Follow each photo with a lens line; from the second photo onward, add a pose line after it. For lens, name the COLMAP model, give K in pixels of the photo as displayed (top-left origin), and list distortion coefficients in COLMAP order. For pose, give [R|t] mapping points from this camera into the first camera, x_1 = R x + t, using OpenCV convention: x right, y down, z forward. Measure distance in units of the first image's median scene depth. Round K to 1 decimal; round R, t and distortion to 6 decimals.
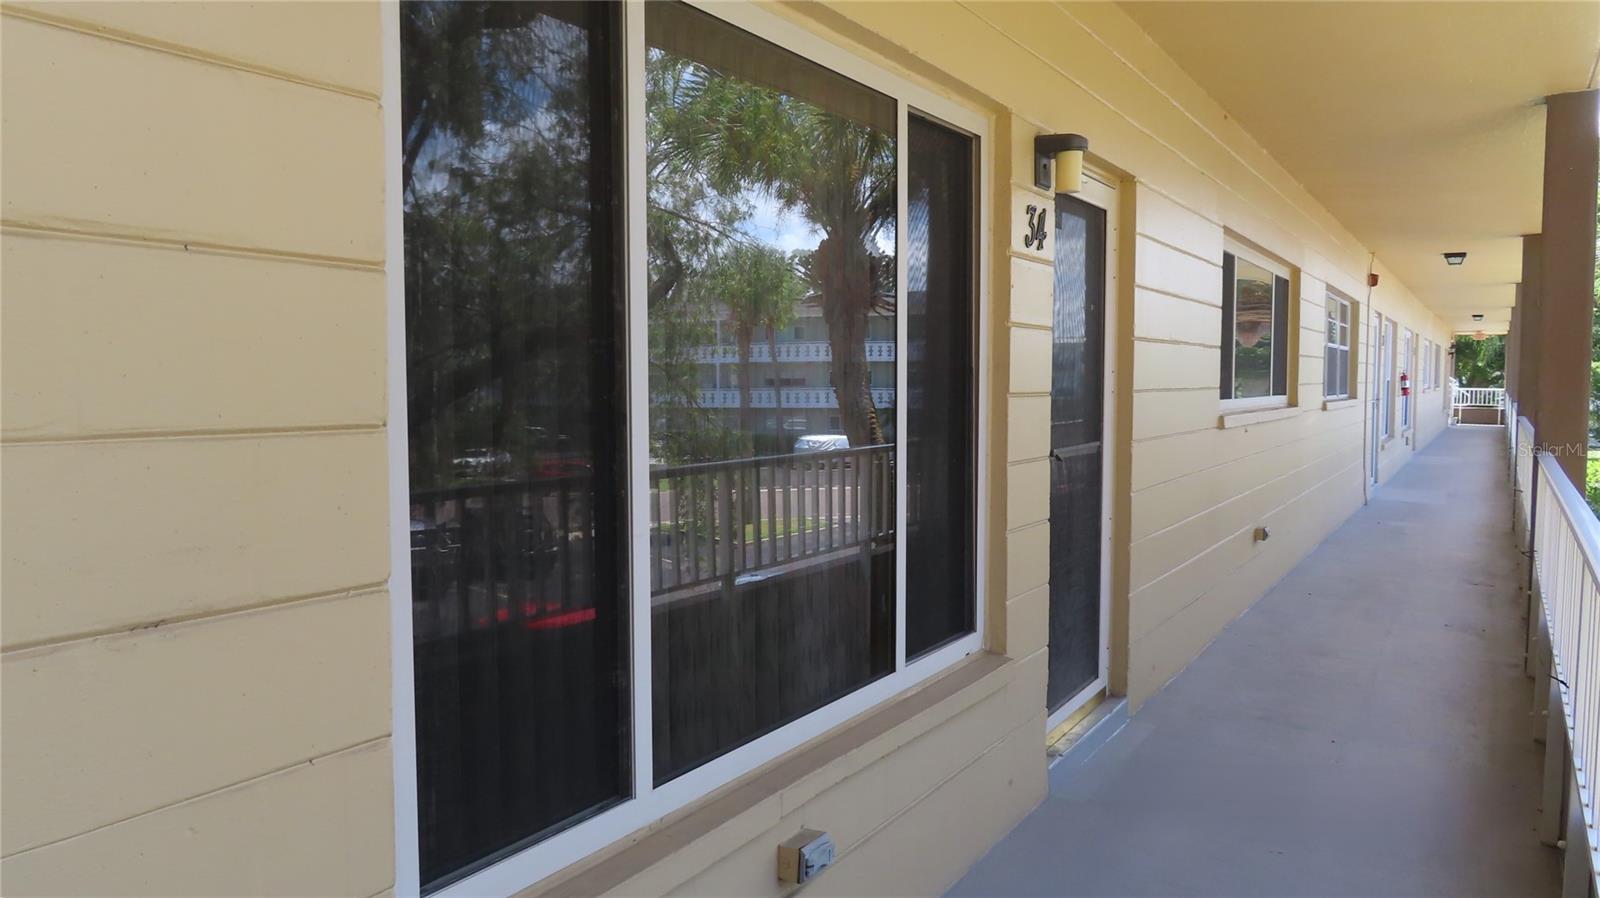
lens RADIAL K [[1182.6, 0, 800.0], [0, 1182.6, 449.0], [0, 0, 1]] dist [-0.004136, -0.004435]
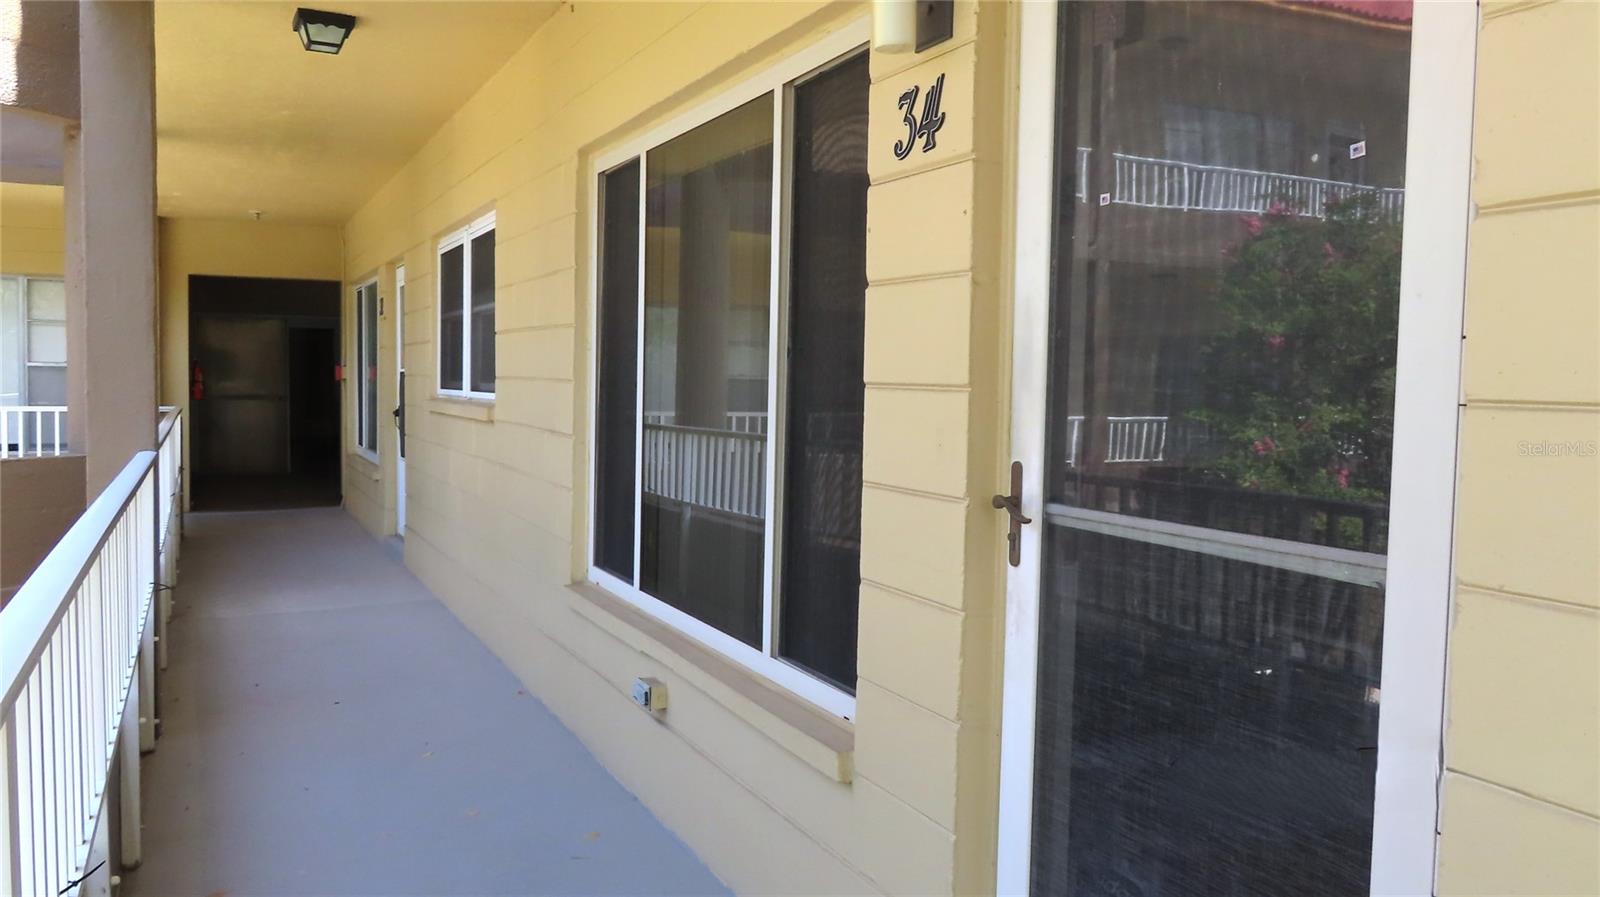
lens RADIAL K [[1182.6, 0, 800.0], [0, 1182.6, 448.5], [0, 0, 1]] dist [-0.004136, -0.004435]
pose [[-0.524383, 0.040104, -0.850538, 0.782574], [-0.064326, 0.994170, 0.086535, -0.064853], [0.849049, 0.100089, -0.518746, 1.305678]]
